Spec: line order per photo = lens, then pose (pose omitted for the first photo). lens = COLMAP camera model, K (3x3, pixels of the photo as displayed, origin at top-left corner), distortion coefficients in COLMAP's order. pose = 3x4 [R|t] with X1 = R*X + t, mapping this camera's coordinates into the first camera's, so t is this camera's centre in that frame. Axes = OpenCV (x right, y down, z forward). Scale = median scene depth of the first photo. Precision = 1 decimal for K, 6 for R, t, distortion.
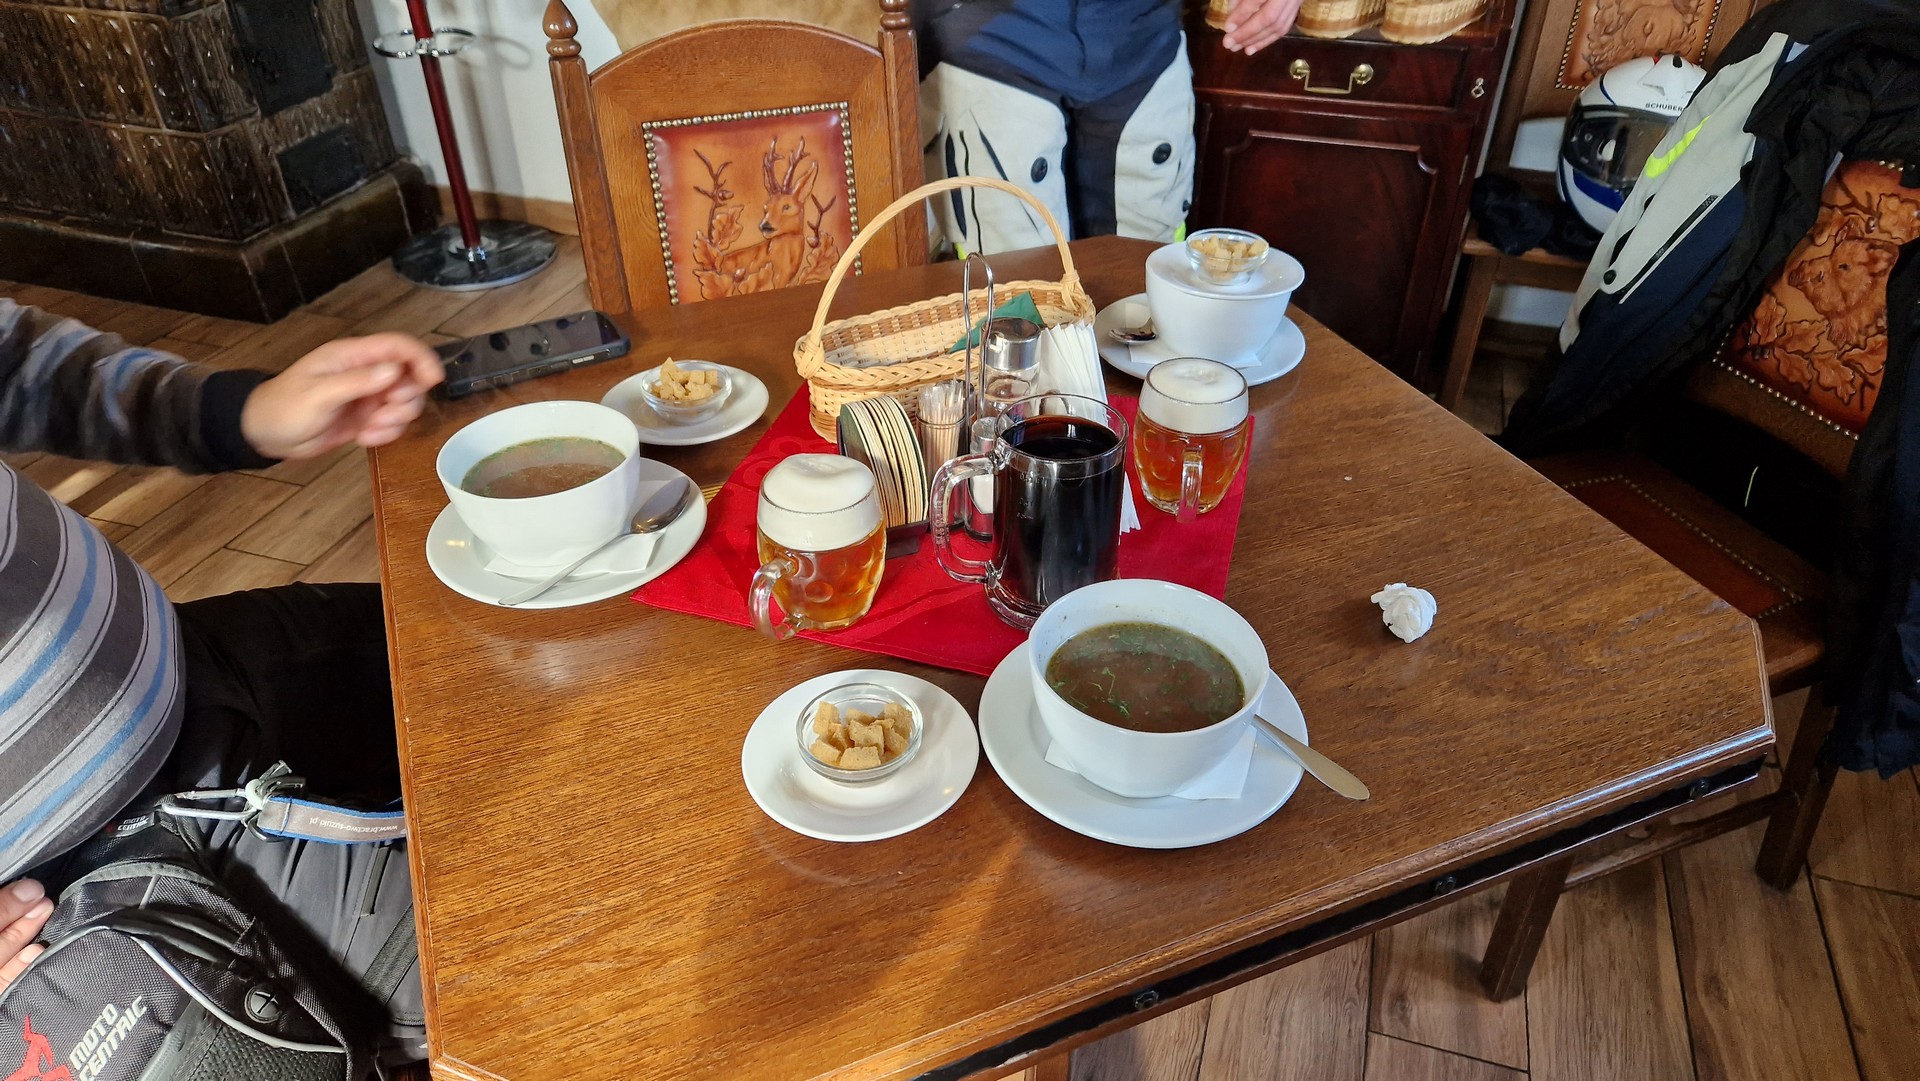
lens RADIAL K [[1291.2, 0, 977.5], [0, 1291.2, 540.8], [0, 0, 1]] dist [0.080160, -0.071114]
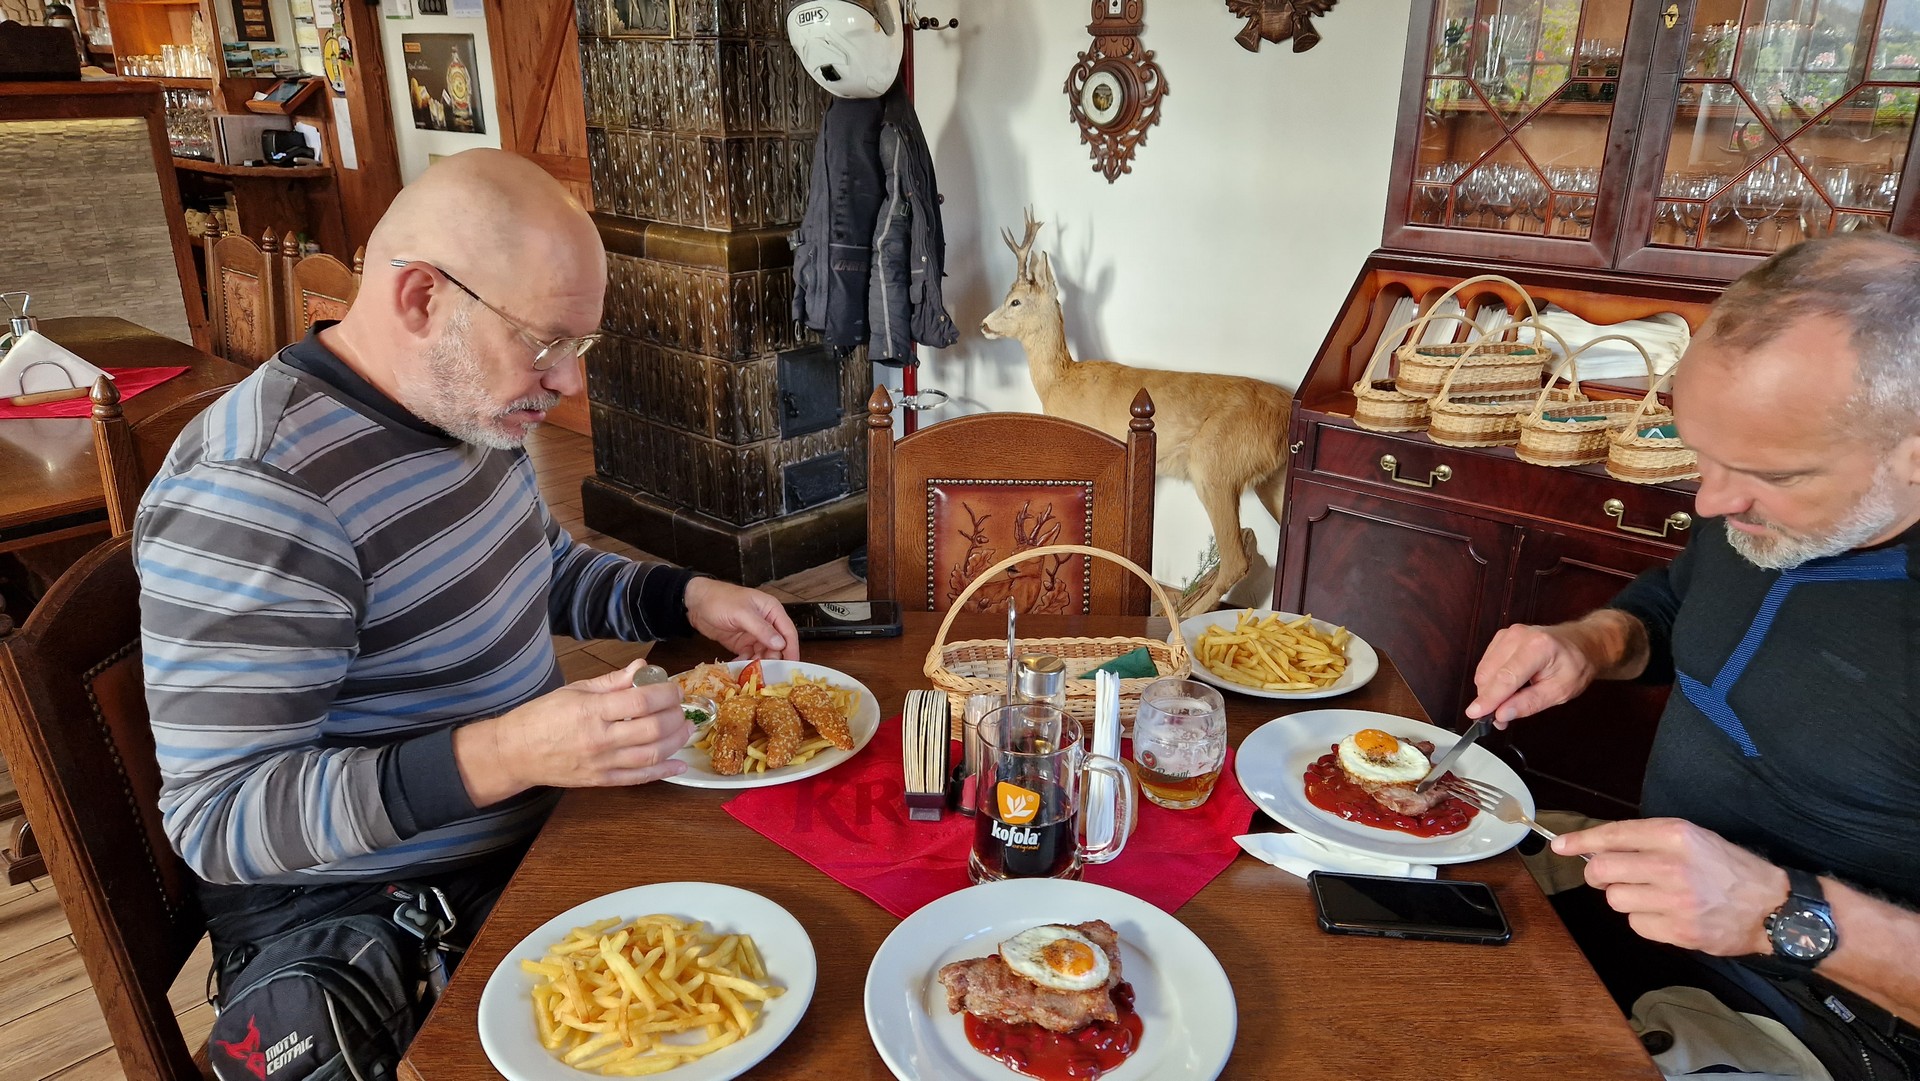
lens RADIAL K [[1291.2, 0, 976.6], [0, 1291.2, 548.5], [0, 0, 1]] dist [0.080160, -0.071114]
pose [[0.910936, 0.145269, -0.386124, 0.268188], [-0.238924, 0.948781, -0.206710, 0.000501], [0.336319, 0.280554, 0.898988, -0.109275]]
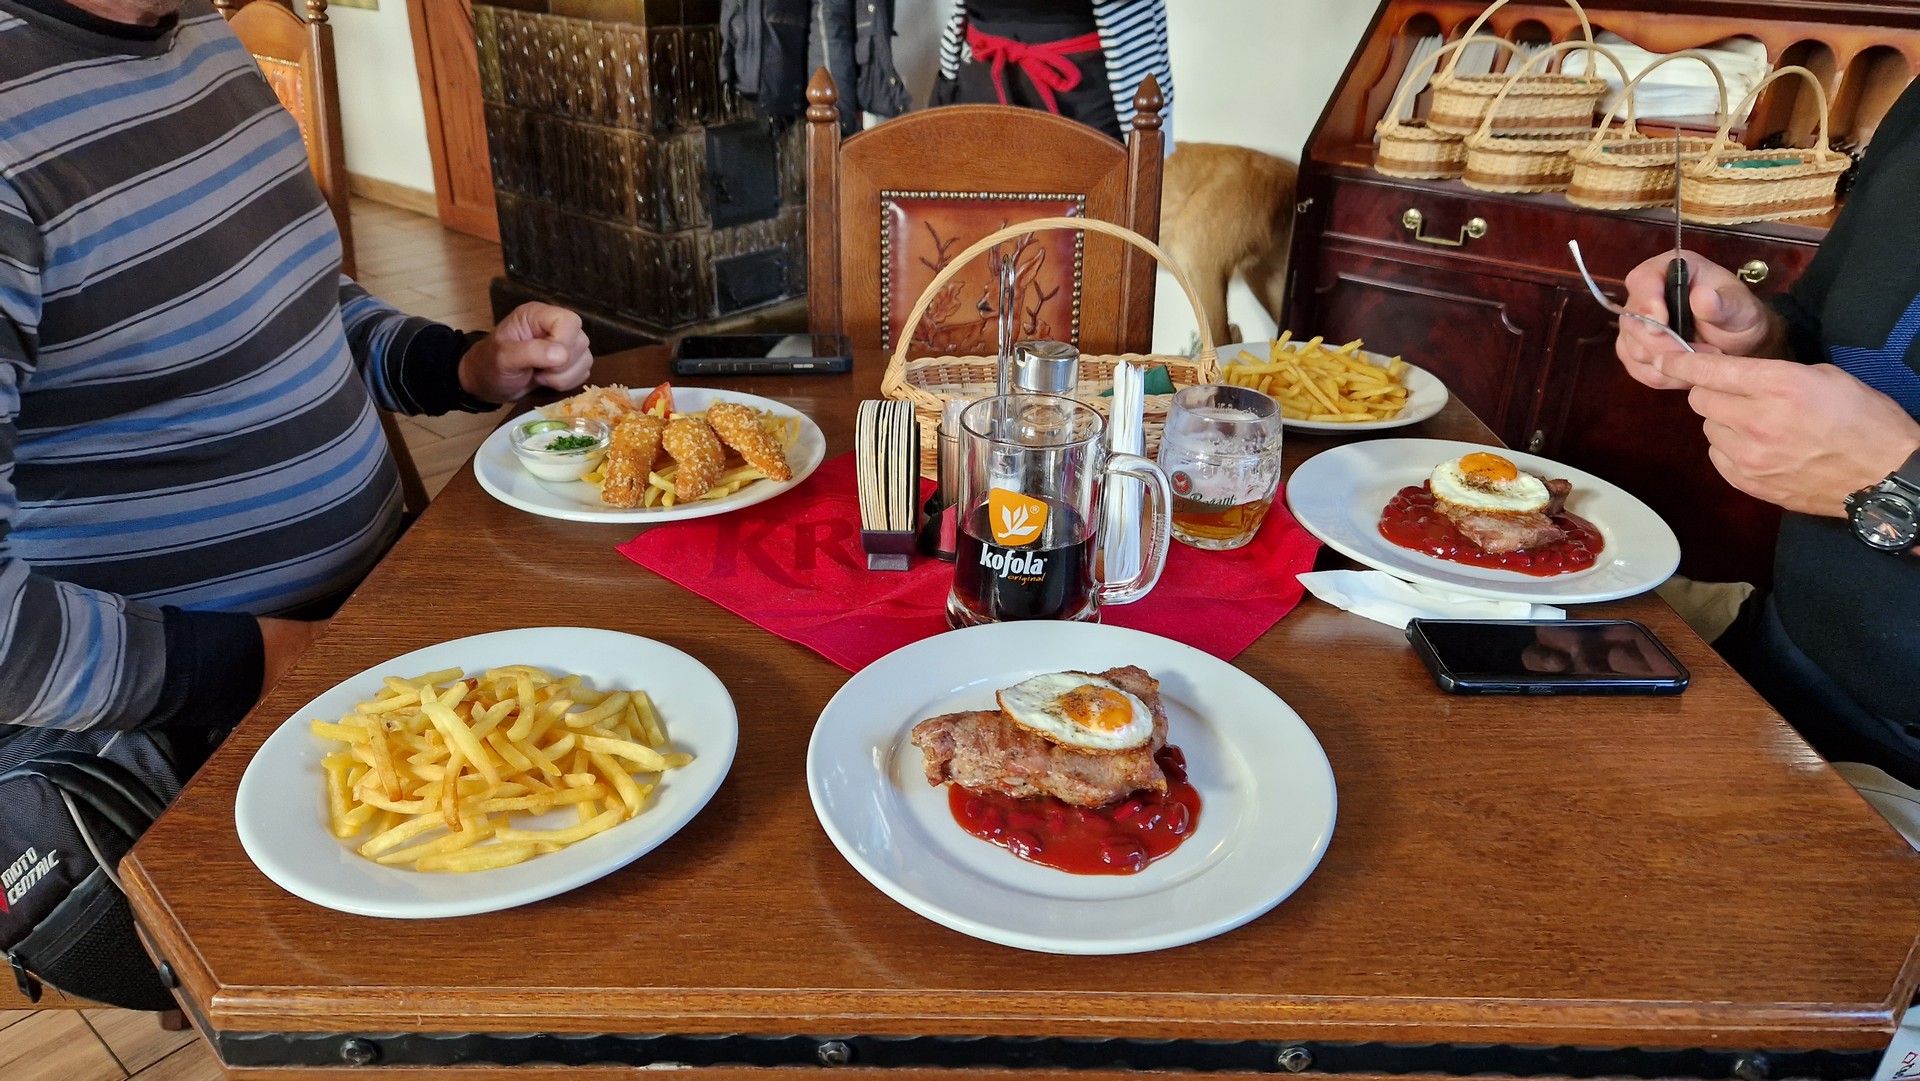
lens RADIAL K [[1291.2, 0, 967.6], [0, 1291.2, 532.9], [0, 0, 1]] dist [0.080160, -0.071114]
pose [[0.923607, 0.178179, -0.339415, 0.192128], [-0.232764, 0.964174, -0.127240, 0.056803], [0.304583, 0.196523, 0.931991, 0.092722]]
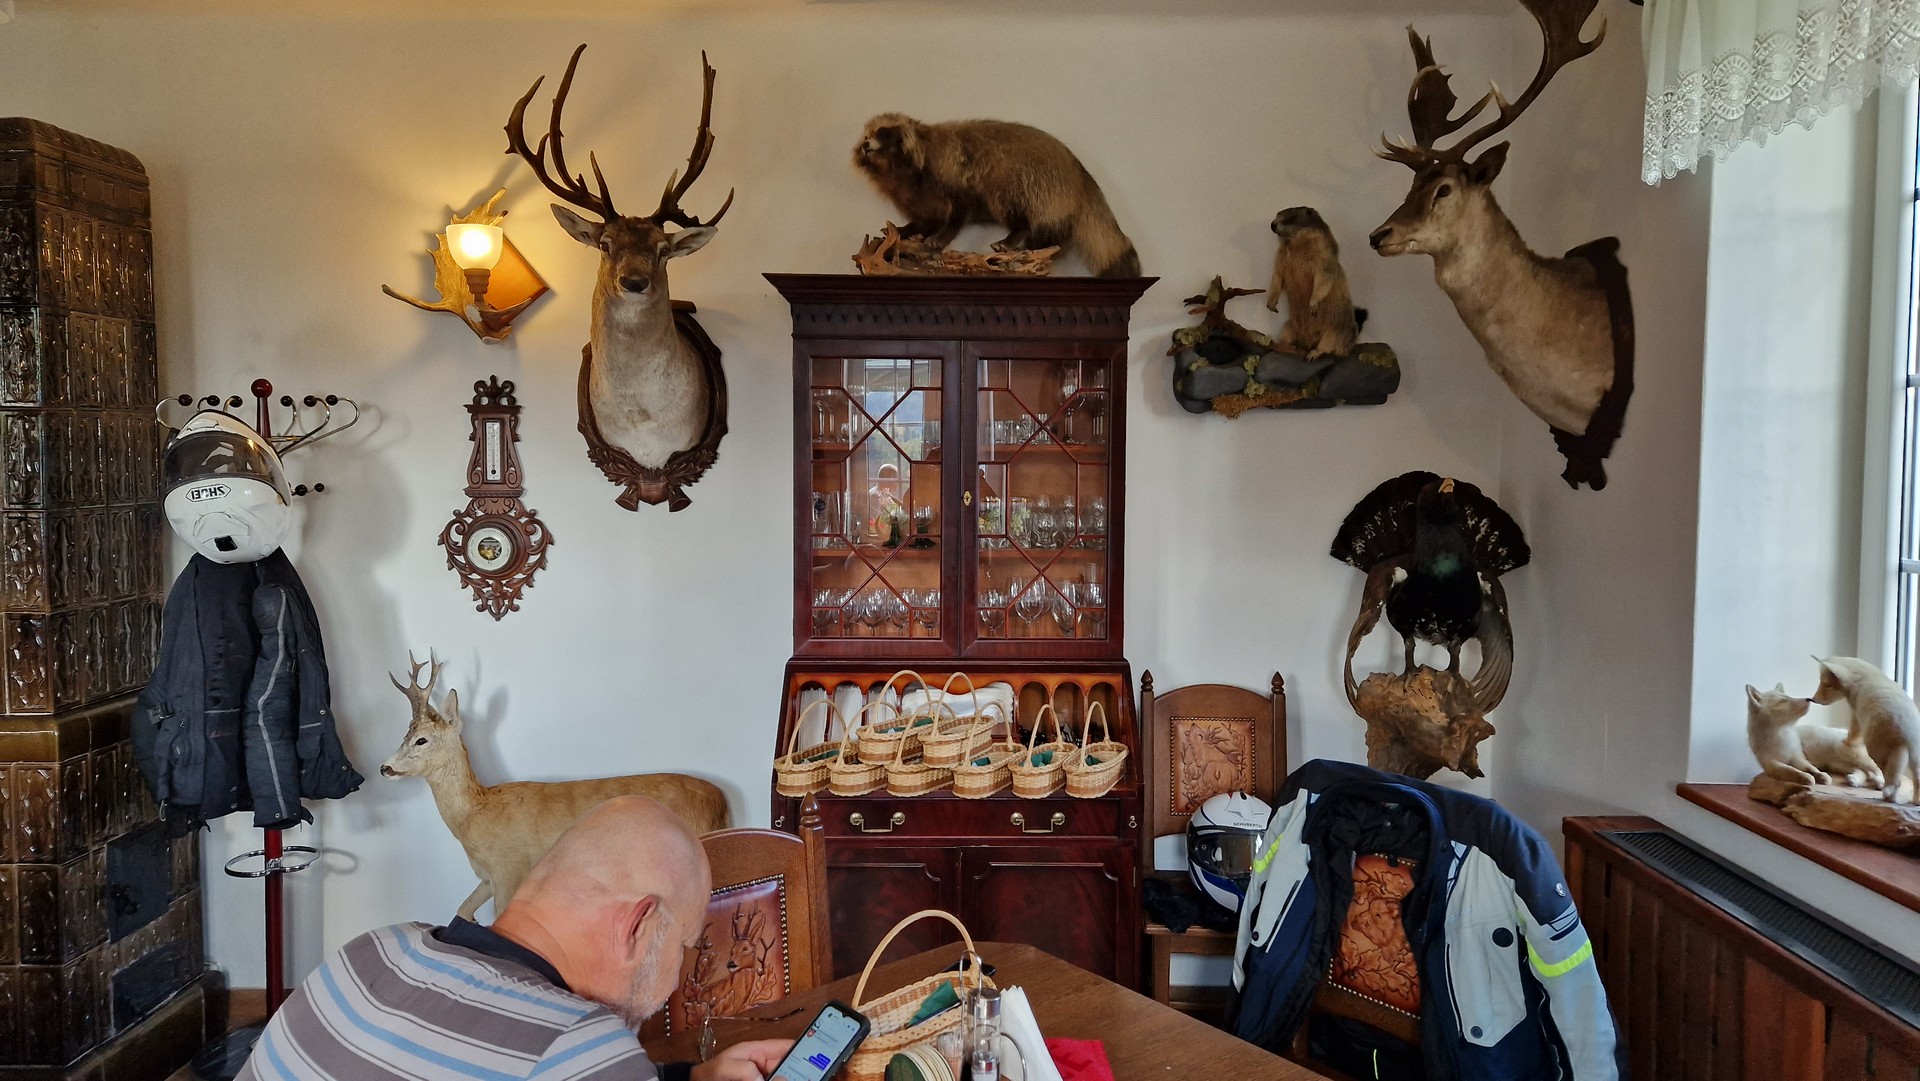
lens RADIAL K [[1291.2, 0, 976.8], [0, 1291.2, 510.7], [0, 0, 1]] dist [0.080160, -0.071114]
pose [[0.954977, -0.016684, 0.296209, -0.314062], [0.172794, 0.842876, -0.509610, 0.116464], [-0.241165, 0.537849, 0.807810, -0.496600]]
